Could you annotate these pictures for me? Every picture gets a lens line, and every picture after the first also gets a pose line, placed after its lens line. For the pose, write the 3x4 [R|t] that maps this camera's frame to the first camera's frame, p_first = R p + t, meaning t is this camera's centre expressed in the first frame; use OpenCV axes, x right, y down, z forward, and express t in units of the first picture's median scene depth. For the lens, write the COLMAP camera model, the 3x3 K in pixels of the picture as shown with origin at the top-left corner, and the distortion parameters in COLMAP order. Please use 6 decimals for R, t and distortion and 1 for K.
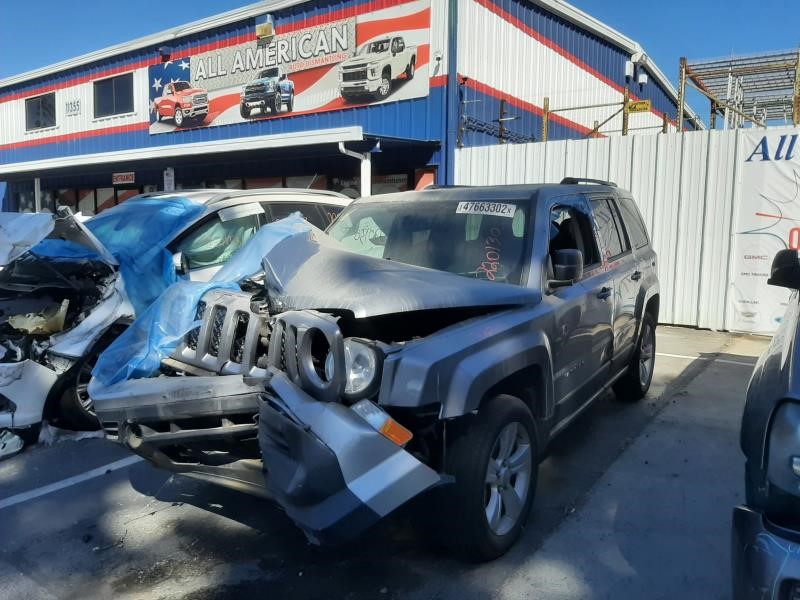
lens RADIAL K [[646.4, 0, 400.0], [0, 646.4, 300.0], [0, 0, 1]] dist [-0.008875, -0.014451]
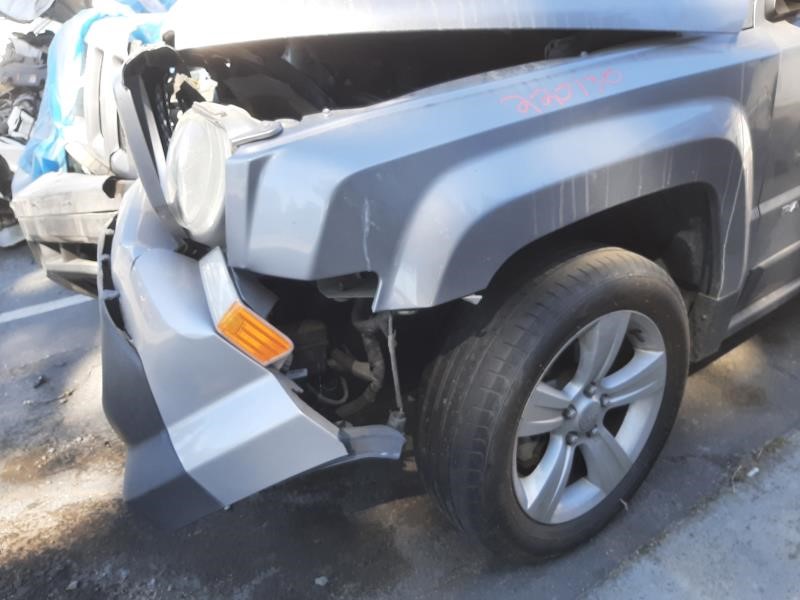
lens RADIAL K [[667.2, 0, 400.0], [0, 667.2, 300.0], [0, 0, 1]] dist [-0.005530, -0.001973]
pose [[0.939206, 0.108666, -0.325704, 0.186031], [-0.004576, 0.952474, 0.304584, 0.040978], [0.343323, -0.284577, 0.895067, 0.537552]]
